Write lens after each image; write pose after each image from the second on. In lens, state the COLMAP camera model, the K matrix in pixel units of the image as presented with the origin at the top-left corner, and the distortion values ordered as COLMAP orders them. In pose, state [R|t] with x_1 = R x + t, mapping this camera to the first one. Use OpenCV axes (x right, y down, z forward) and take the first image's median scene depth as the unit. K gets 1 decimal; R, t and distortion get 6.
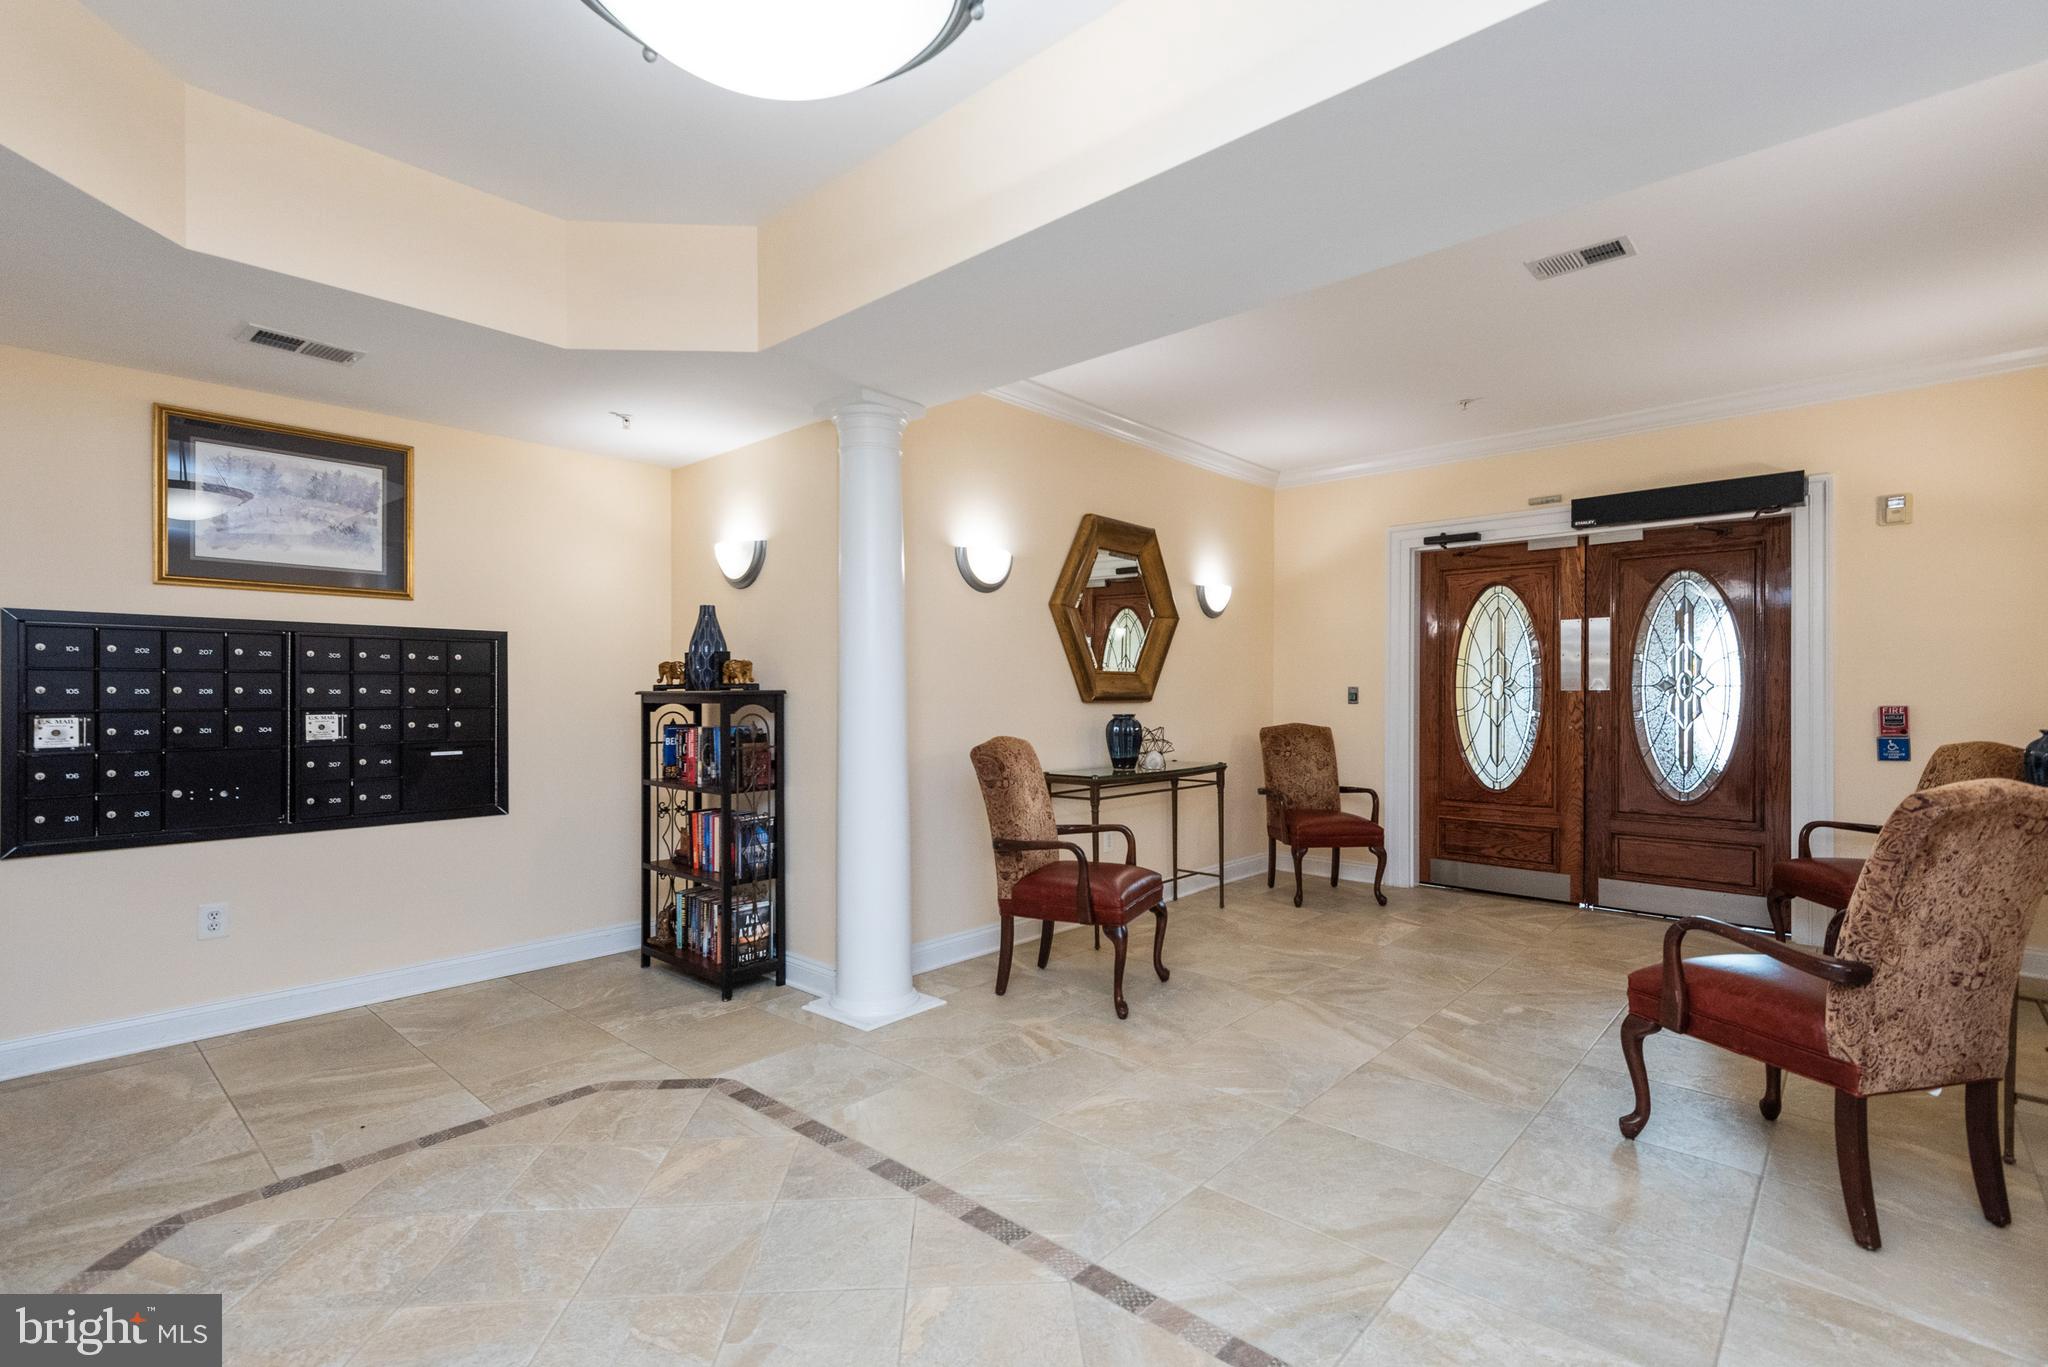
lens RADIAL K [[943.8, 0, 1024.0], [0, 943.8, 683.5], [0, 0, 1]] dist [-0.000387, -0.000106]
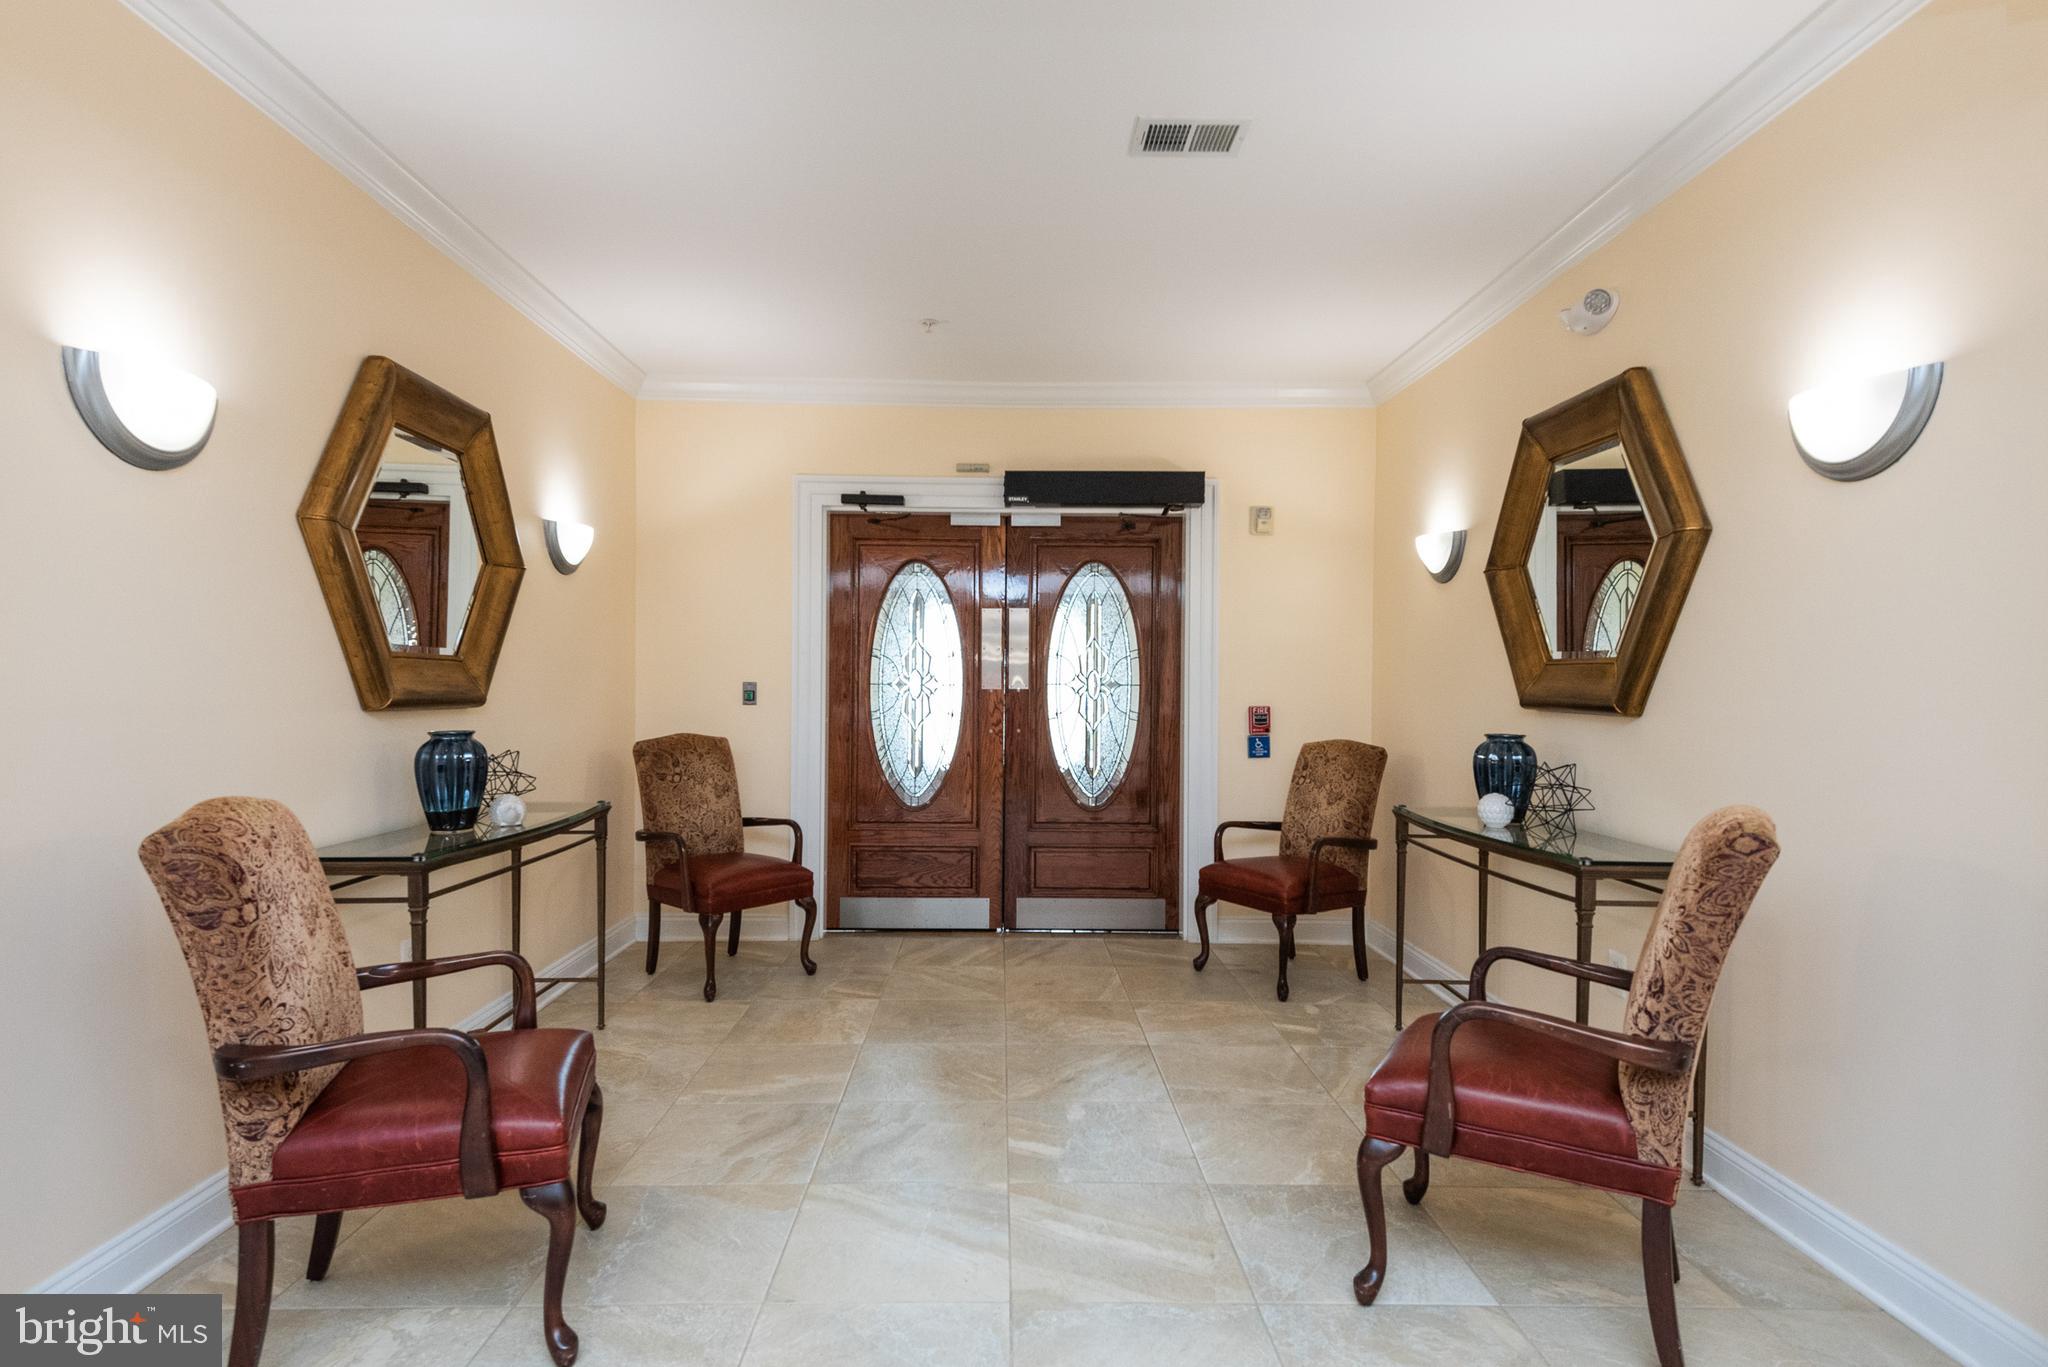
lens RADIAL K [[1033.6, 0, 1018.7], [0, 1033.6, 692.4], [0, 0, 1]] dist [0.062249, -0.045380]
pose [[0.735901, 0.001519, 0.677088, -0.061876], [-0.015606, 0.999770, 0.014719, -0.004413], [-0.676910, -0.021398, 0.735755, 0.294862]]
